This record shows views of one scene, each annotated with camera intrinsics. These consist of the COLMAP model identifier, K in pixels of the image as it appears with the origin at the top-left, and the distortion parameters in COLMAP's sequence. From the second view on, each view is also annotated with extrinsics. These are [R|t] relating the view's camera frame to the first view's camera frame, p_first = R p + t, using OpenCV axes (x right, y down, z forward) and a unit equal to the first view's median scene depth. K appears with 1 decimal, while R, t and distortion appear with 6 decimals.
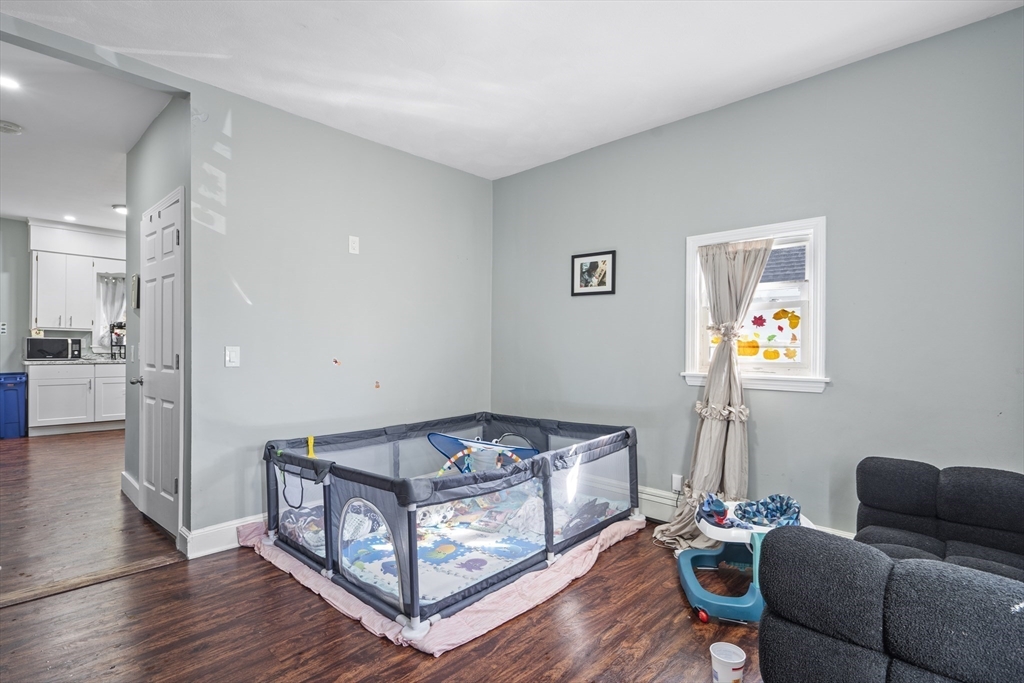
lens RADIAL K [[494.4, 0, 513.6], [0, 494.4, 347.2], [0, 0, 1]] dist [0.000037, -0.000442]
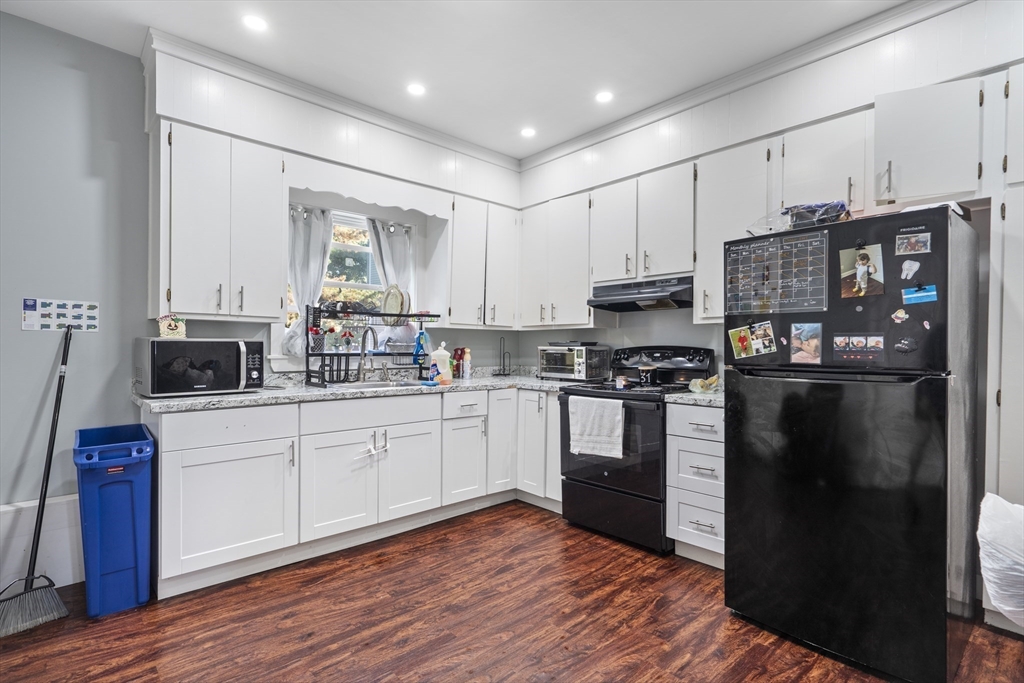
lens RADIAL K [[494.4, 0, 511.3], [0, 494.4, 343.0], [0, 0, 1]] dist [0.000037, -0.000442]
pose [[0.997750, -0.008975, -0.066434, -0.622439], [0.008709, 0.999953, -0.004293, -0.011045], [0.066469, 0.003704, 0.997782, 0.581603]]
